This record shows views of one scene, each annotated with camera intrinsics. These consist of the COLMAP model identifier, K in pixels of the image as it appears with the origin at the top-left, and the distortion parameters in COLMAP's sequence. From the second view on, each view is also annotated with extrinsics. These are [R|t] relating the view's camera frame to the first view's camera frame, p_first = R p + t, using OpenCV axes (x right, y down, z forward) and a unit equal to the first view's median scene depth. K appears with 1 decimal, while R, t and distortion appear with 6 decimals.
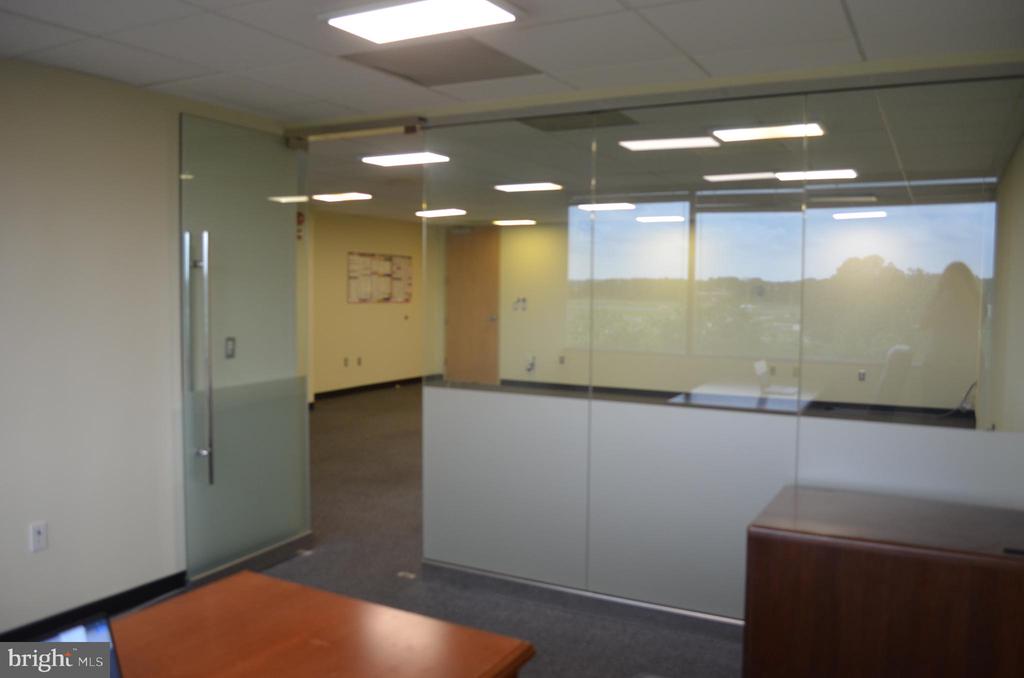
lens RADIAL K [[809.1, 0, 526.5], [0, 809.1, 337.7], [0, 0, 1]] dist [-0.079854, 0.006778]
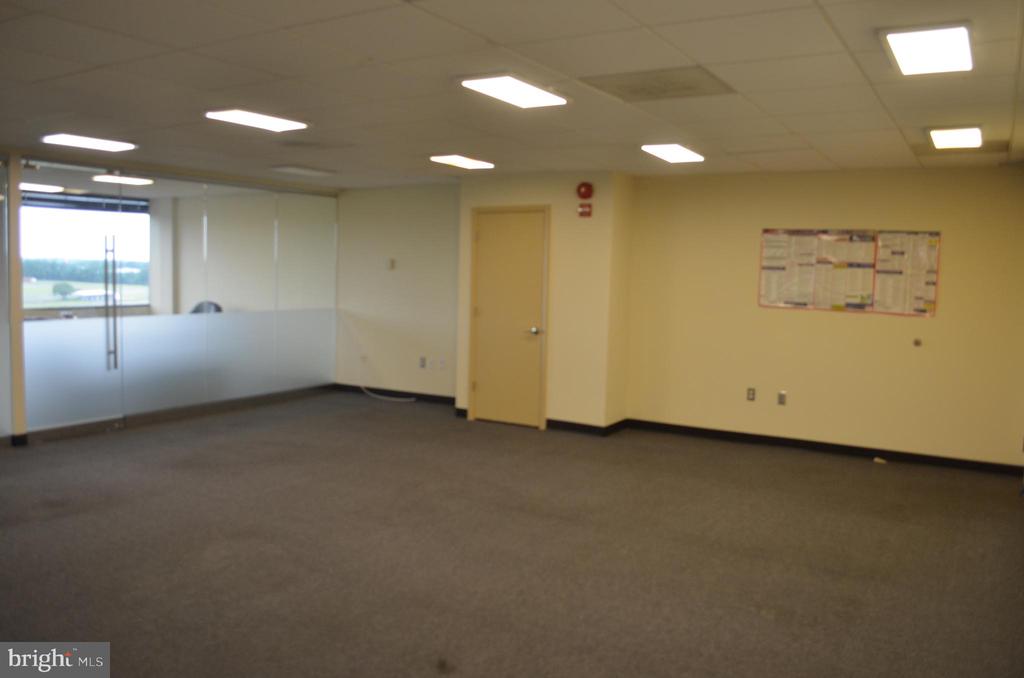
lens RADIAL K [[809.1, 0, 526.5], [0, 809.1, 337.7], [0, 0, 1]] dist [-0.079854, 0.006778]
pose [[-0.041140, 0.074553, -0.996368, 0.414318], [-0.089517, 0.992927, 0.077991, -0.048226], [0.995135, 0.092400, -0.034175, 0.776744]]
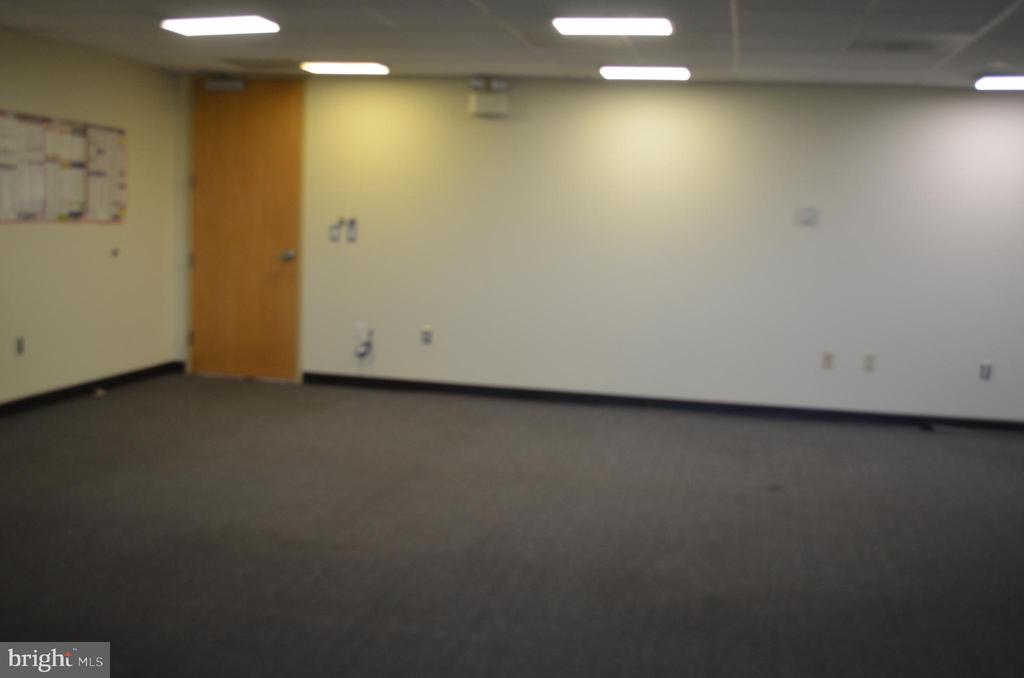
lens RADIAL K [[1085.6, 0, 512.0], [0, 1085.6, 339.0], [0, 0, 1]] dist [-0.027512, -0.016470]
pose [[0.964873, -0.005474, 0.262661, -0.091139], [-0.010293, 0.998228, 0.058616, -0.013892], [-0.262516, -0.059260, 0.963106, 0.301588]]
